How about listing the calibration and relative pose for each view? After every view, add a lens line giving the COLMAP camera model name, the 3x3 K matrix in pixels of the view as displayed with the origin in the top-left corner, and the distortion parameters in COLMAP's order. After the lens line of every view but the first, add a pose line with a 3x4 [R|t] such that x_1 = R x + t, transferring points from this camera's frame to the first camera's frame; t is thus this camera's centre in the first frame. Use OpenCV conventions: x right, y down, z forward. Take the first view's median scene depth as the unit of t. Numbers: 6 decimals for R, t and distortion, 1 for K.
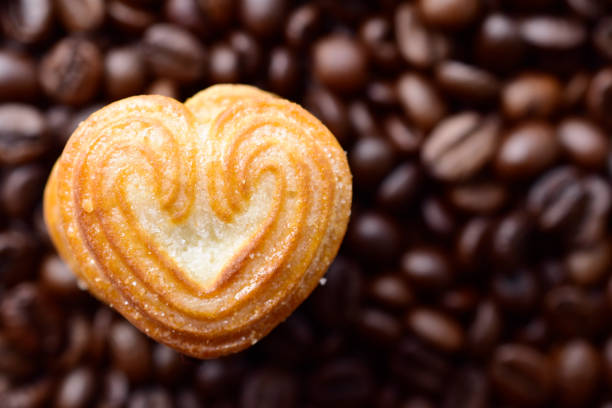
lens RADIAL K [[1233.9, 0, 306.0], [0, 1233.9, 204.0], [0, 0, 1]] dist [0.062673, 0.093163]
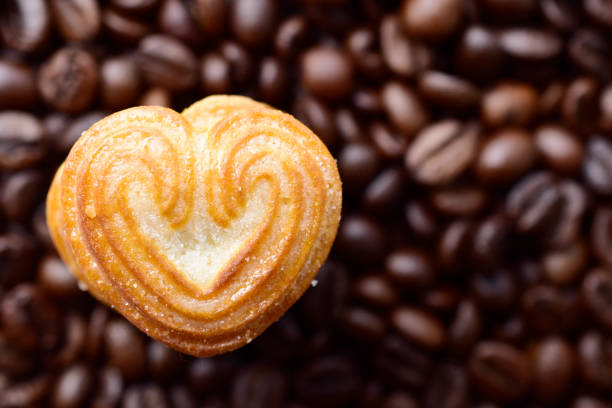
lens RADIAL K [[1233.9, 0, 306.0], [0, 1233.9, 204.0], [0, 0, 1]] dist [0.062673, 0.093163]
pose [[0.999701, -0.000280, 0.024436, -0.019151], [0.000128, 0.999981, 0.006225, -0.011299], [-0.024437, -0.006220, 0.999682, -0.051831]]
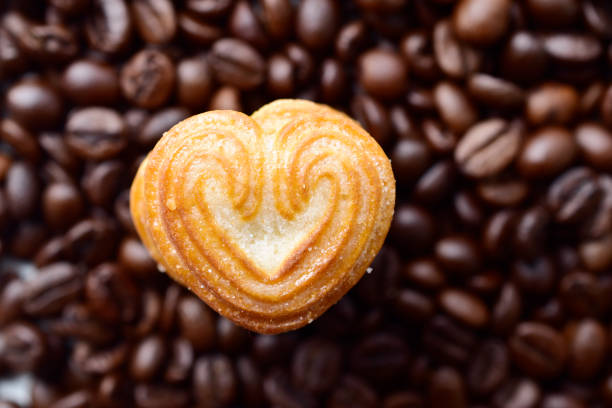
lens RADIAL K [[1233.9, 0, 306.0], [0, 1233.9, 204.0], [0, 0, 1]] dist [0.062673, 0.093163]
pose [[0.999791, 0.011993, -0.016540, -0.028007], [-0.011314, 0.999112, 0.040575, -0.047371], [0.017012, -0.040379, 0.999040, -0.169922]]
